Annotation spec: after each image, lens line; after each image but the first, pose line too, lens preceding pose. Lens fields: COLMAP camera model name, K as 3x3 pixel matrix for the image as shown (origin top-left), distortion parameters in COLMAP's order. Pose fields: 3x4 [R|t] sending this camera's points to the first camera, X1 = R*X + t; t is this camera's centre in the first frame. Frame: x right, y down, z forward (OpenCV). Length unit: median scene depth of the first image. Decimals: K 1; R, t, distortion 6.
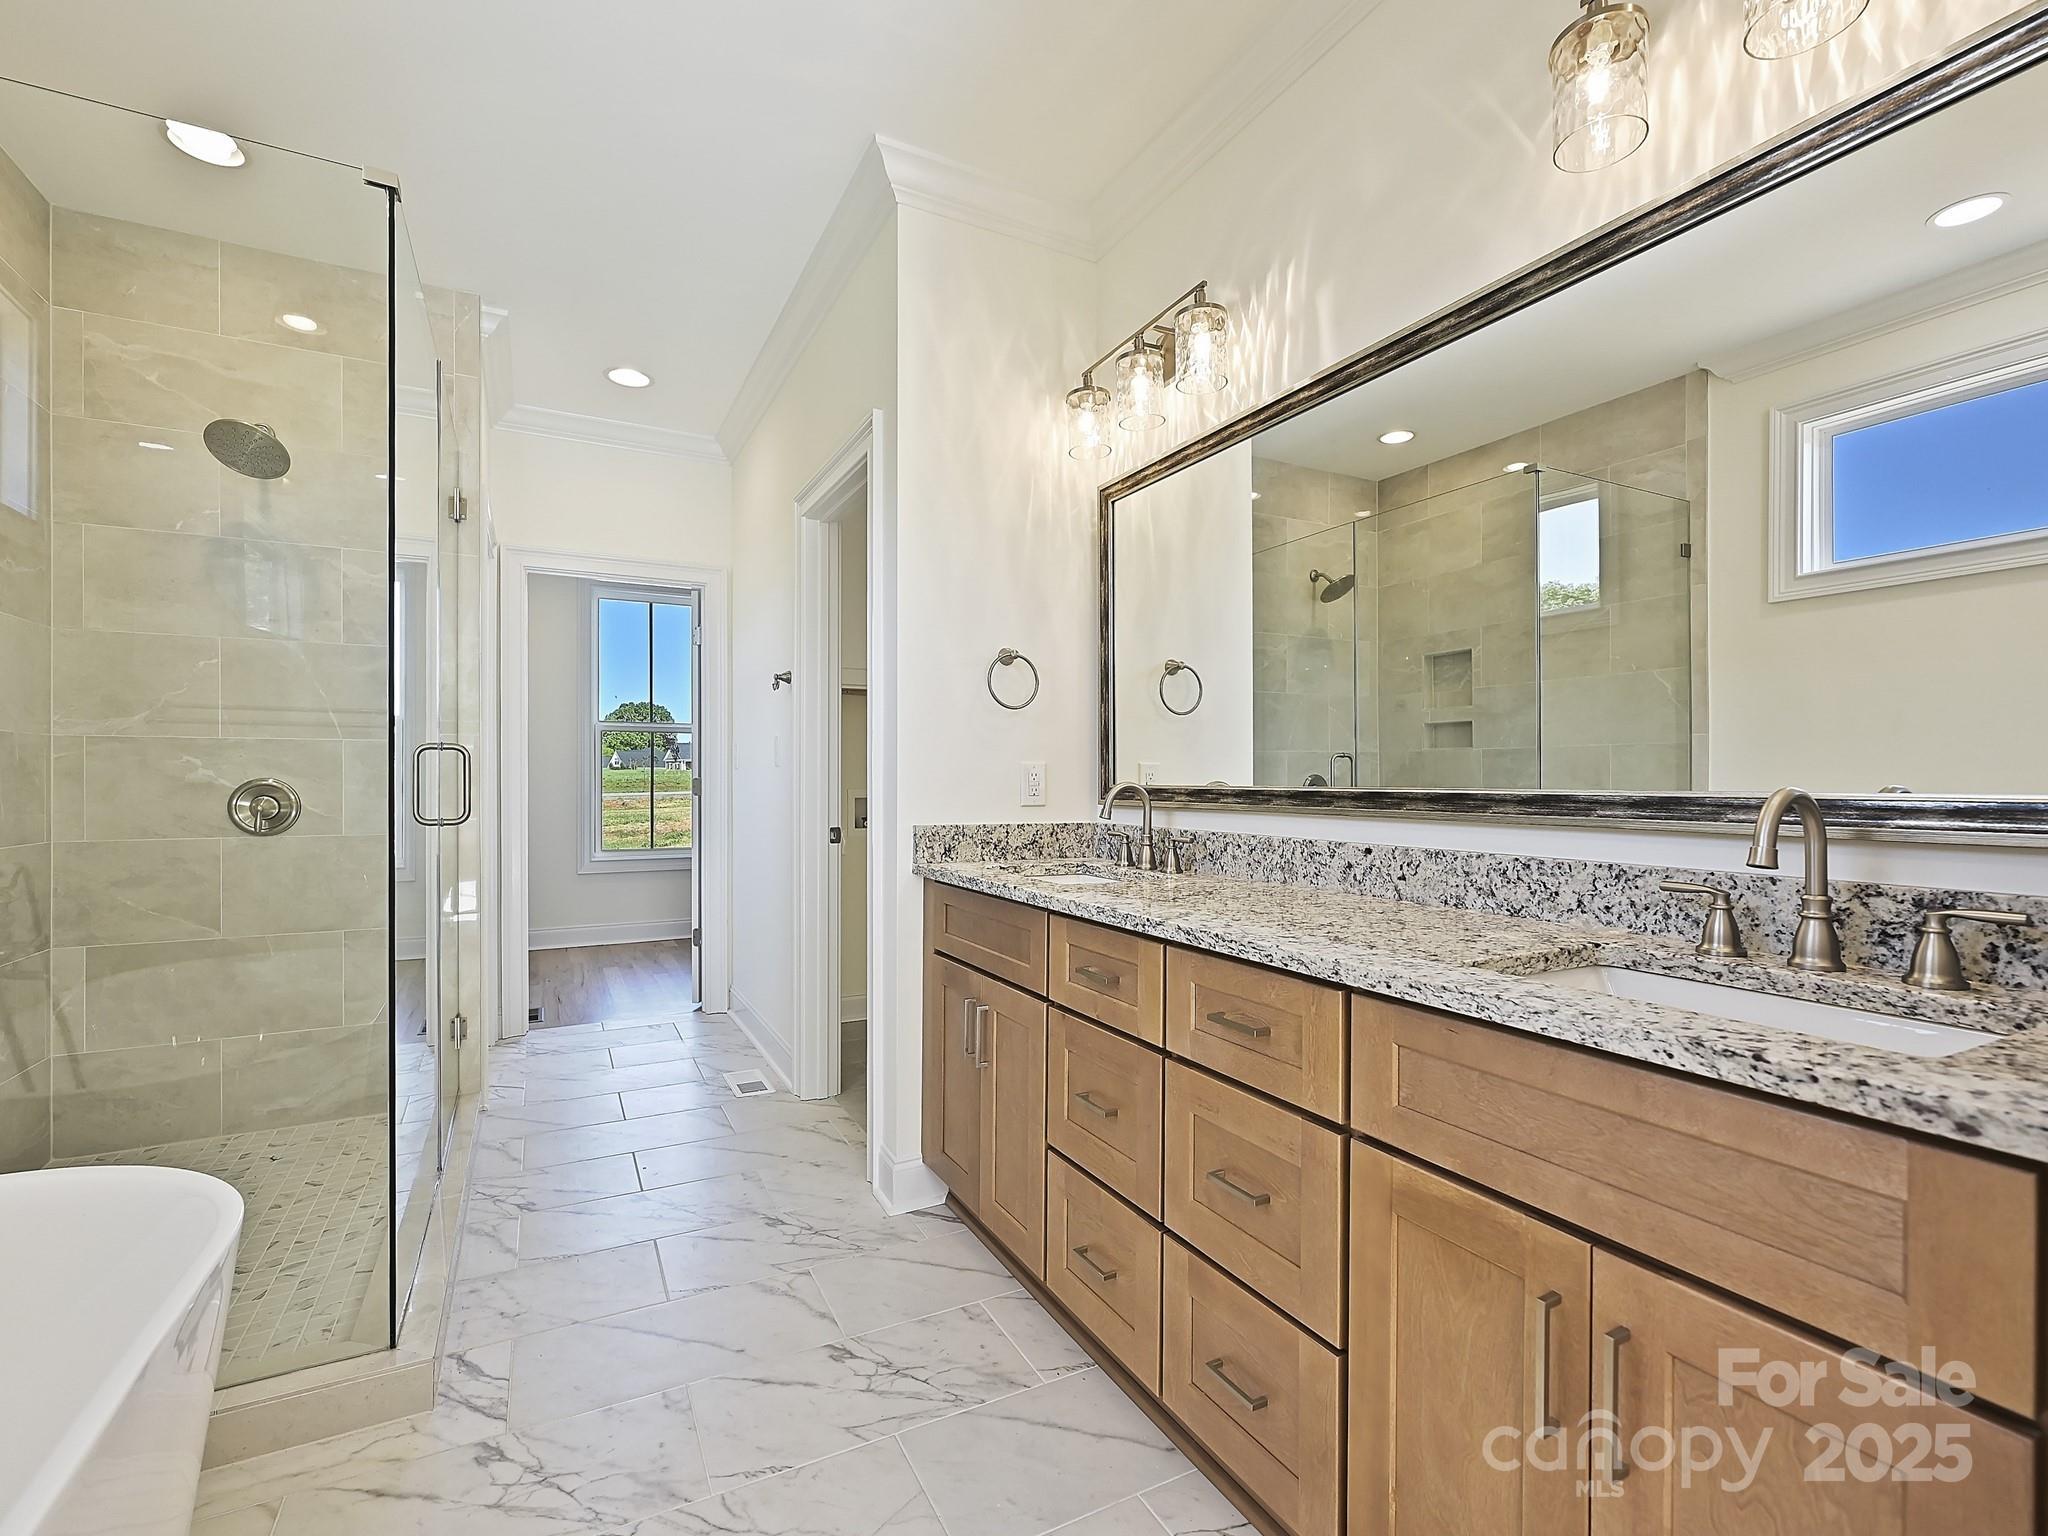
lens RADIAL K [[925.0, 0, 1017.5], [0, 925.0, 774.6], [0, 0, 1]] dist [0.003088, 0.001104]
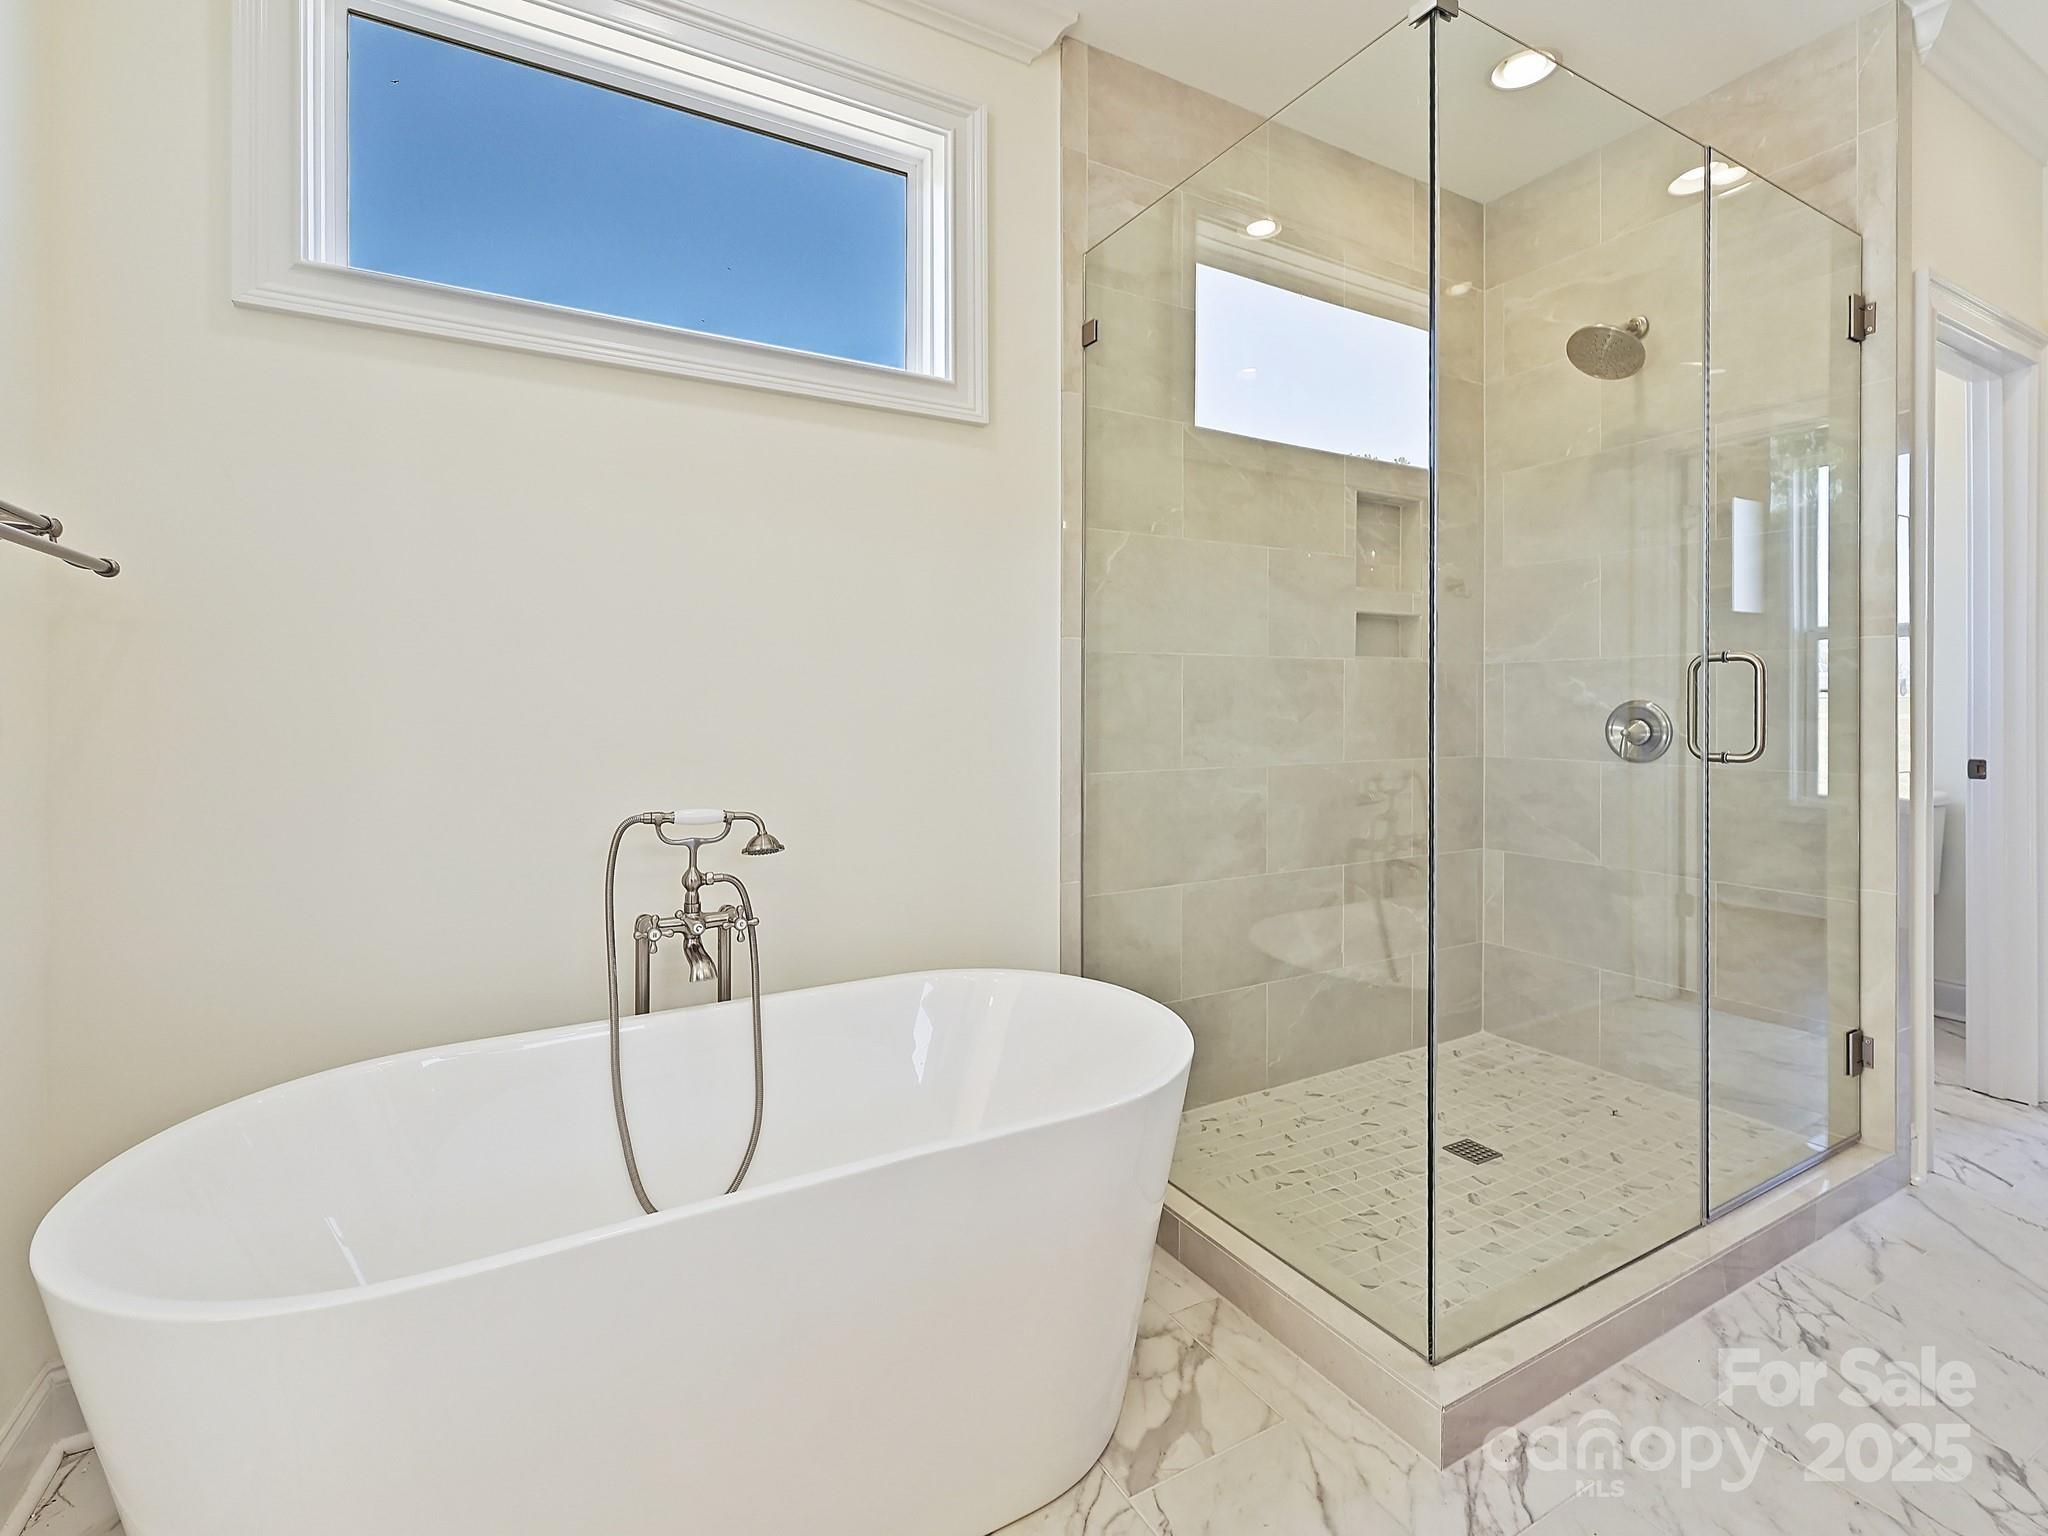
lens RADIAL K [[925.0, 0, 914.0], [0, 925.0, 701.5], [0, 0, 1]] dist [0.003088, 0.001104]
pose [[0.049746, -0.001572, -0.998761, 0.074860], [0.000366, 0.999999, -0.001556, 0.006505], [0.998762, -0.000288, 0.049746, 0.234967]]
